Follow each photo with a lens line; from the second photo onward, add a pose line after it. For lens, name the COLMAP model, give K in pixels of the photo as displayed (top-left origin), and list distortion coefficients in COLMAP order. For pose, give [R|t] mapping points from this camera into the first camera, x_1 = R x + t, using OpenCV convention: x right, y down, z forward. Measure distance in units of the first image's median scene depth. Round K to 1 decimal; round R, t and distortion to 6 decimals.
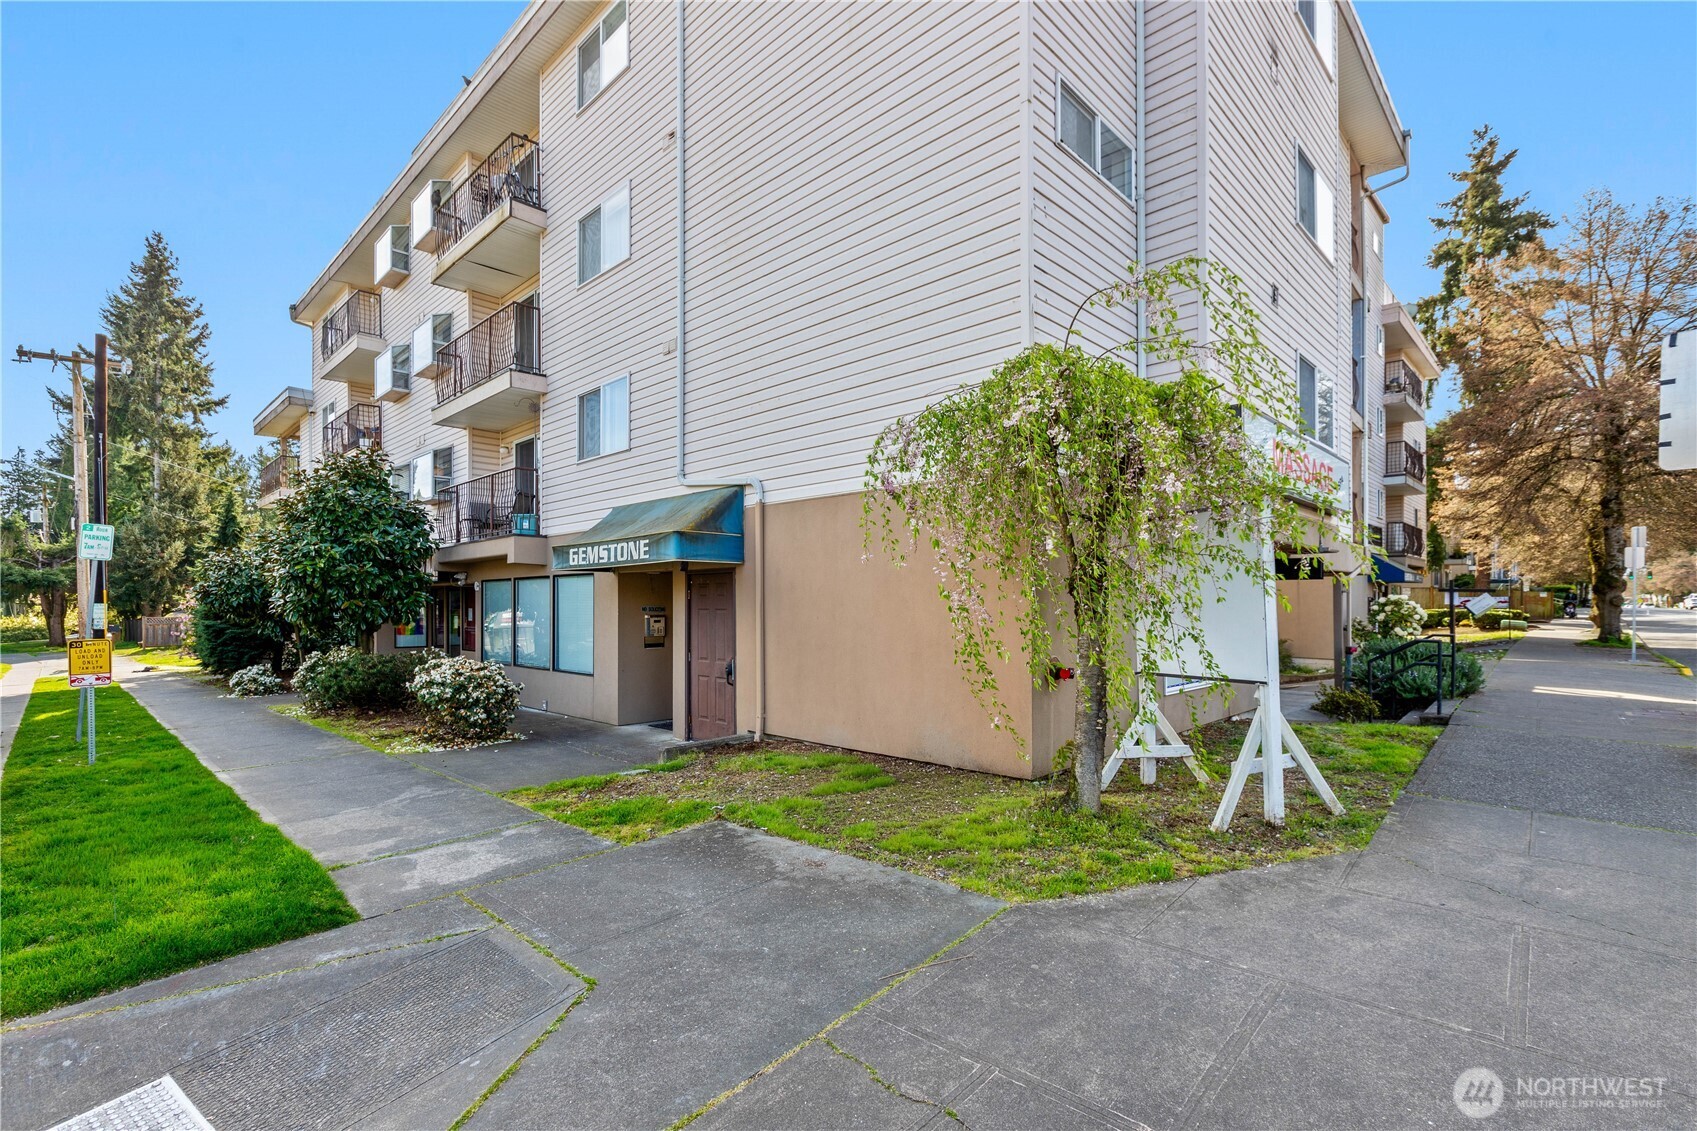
lens RADIAL K [[766.3, 0, 850.7], [0, 766.3, 595.5], [0, 0, 1]] dist [0.002079, -0.000119]
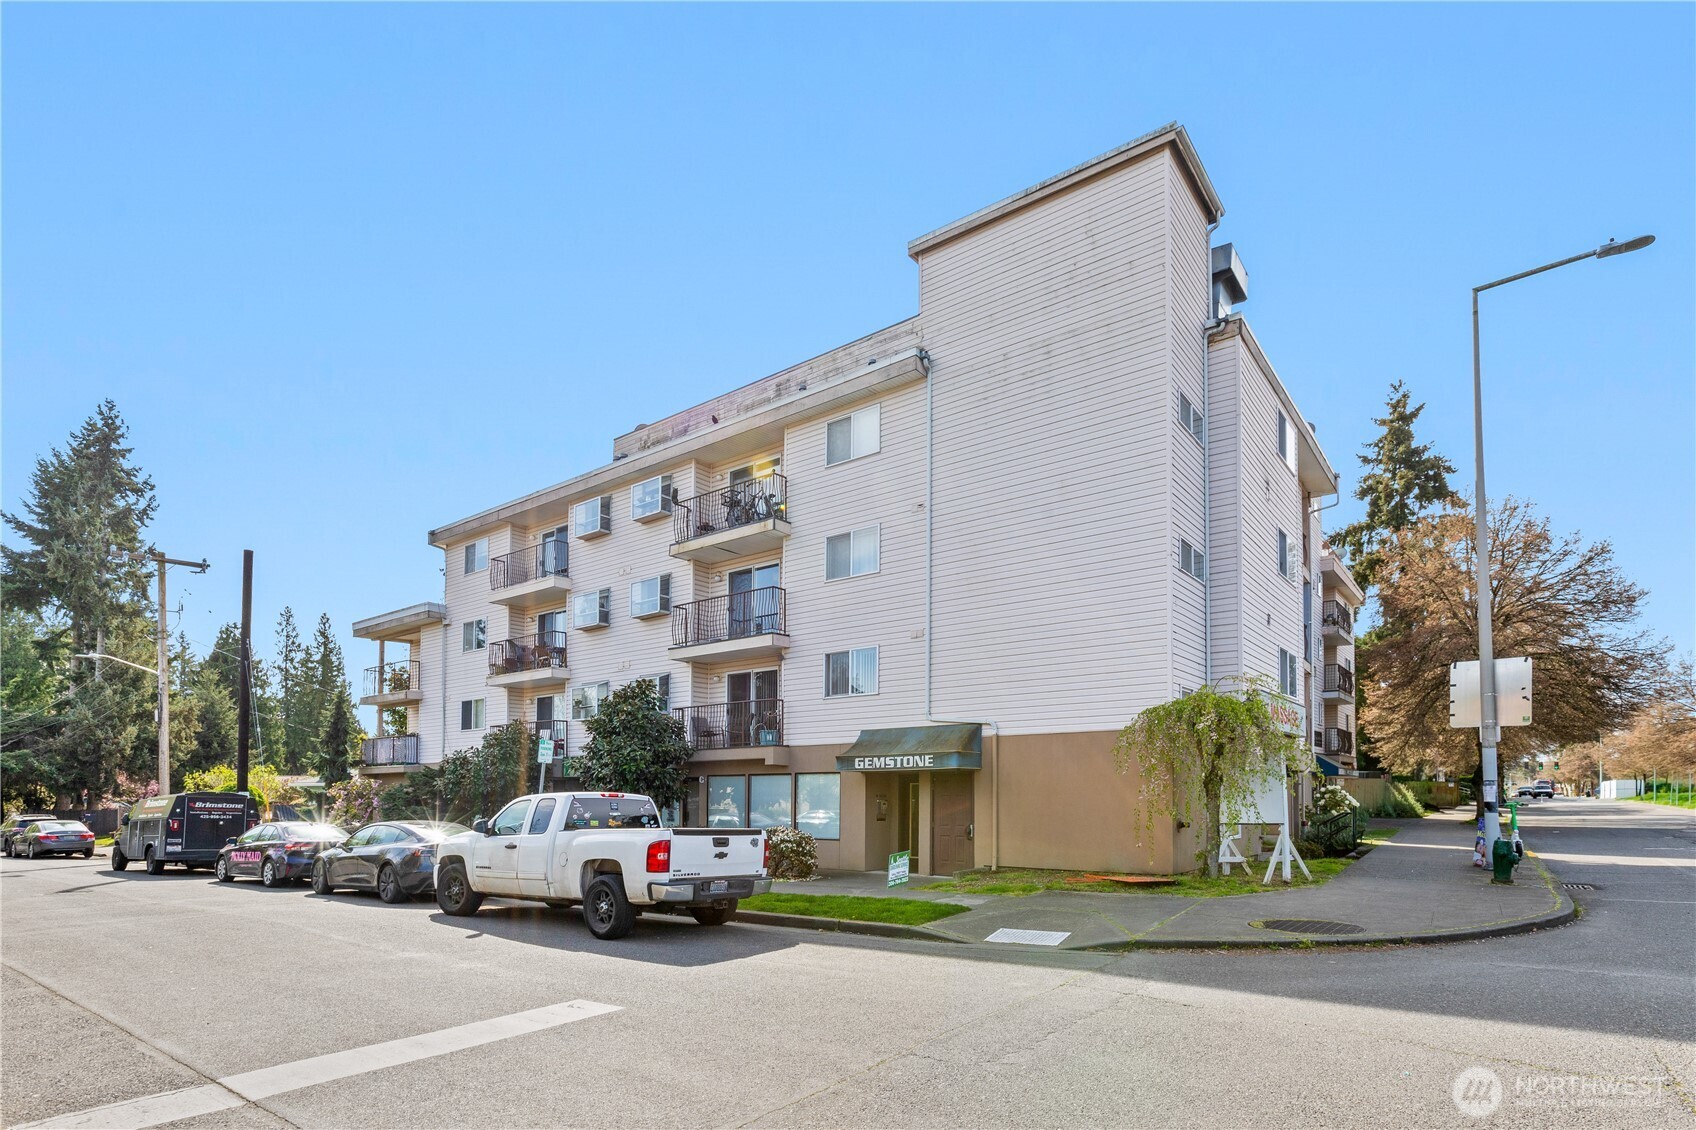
lens RADIAL K [[880.2, 0, 851.1], [0, 880.2, 770.3], [0, 0, 1]] dist [-0.007393, -0.000084]
pose [[0.993200, 0.002974, 0.116379, -0.279032], [-0.001206, 0.999883, -0.015262, -0.003240], [-0.116411, 0.015018, 0.993088, -0.392375]]
